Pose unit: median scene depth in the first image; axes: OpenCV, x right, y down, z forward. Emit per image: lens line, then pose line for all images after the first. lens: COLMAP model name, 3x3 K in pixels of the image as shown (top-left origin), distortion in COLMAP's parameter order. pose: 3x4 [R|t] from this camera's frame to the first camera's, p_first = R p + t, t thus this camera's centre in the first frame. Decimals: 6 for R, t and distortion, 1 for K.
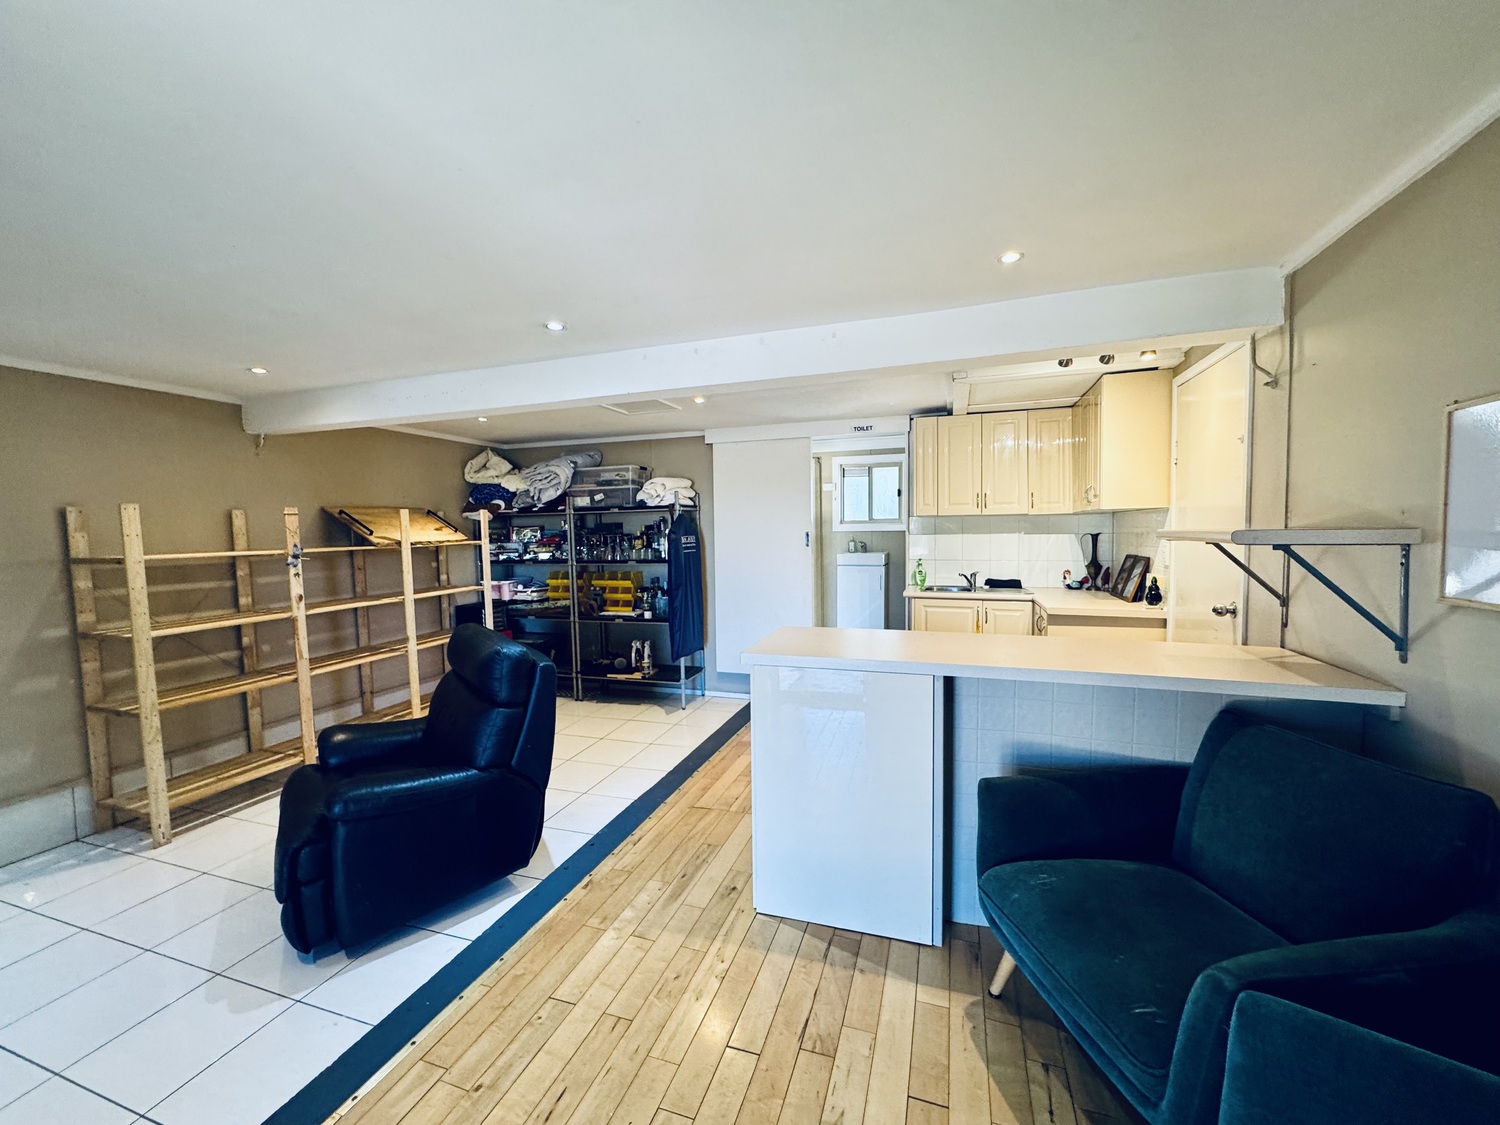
lens RADIAL K [[598.7, 0, 746.8], [0, 598.7, 559.9], [0, 0, 1]] dist [-0.003568, -0.000016]
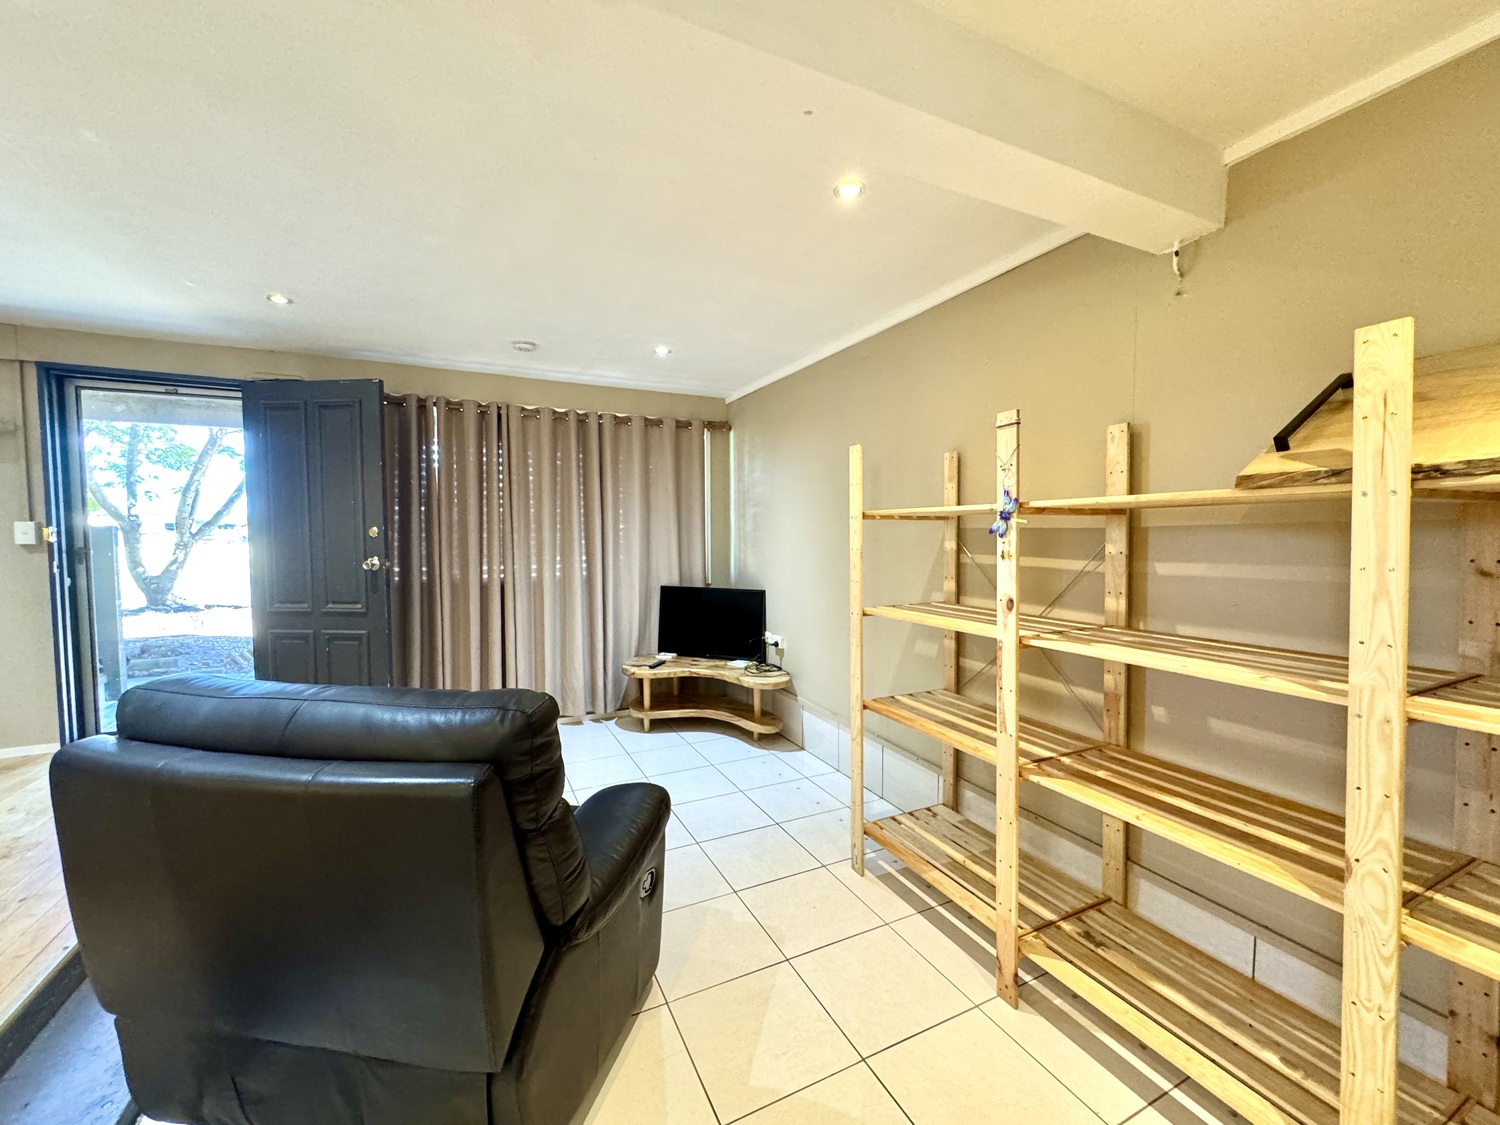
lens RADIAL K [[598.7, 0, 746.8], [0, 598.7, 559.9], [0, 0, 1]] dist [-0.003568, -0.000016]
pose [[-0.712568, 0.061600, -0.698894, -0.290116], [-0.015286, 0.994539, 0.103243, -0.017989], [0.701437, 0.084251, -0.707735, 1.245733]]
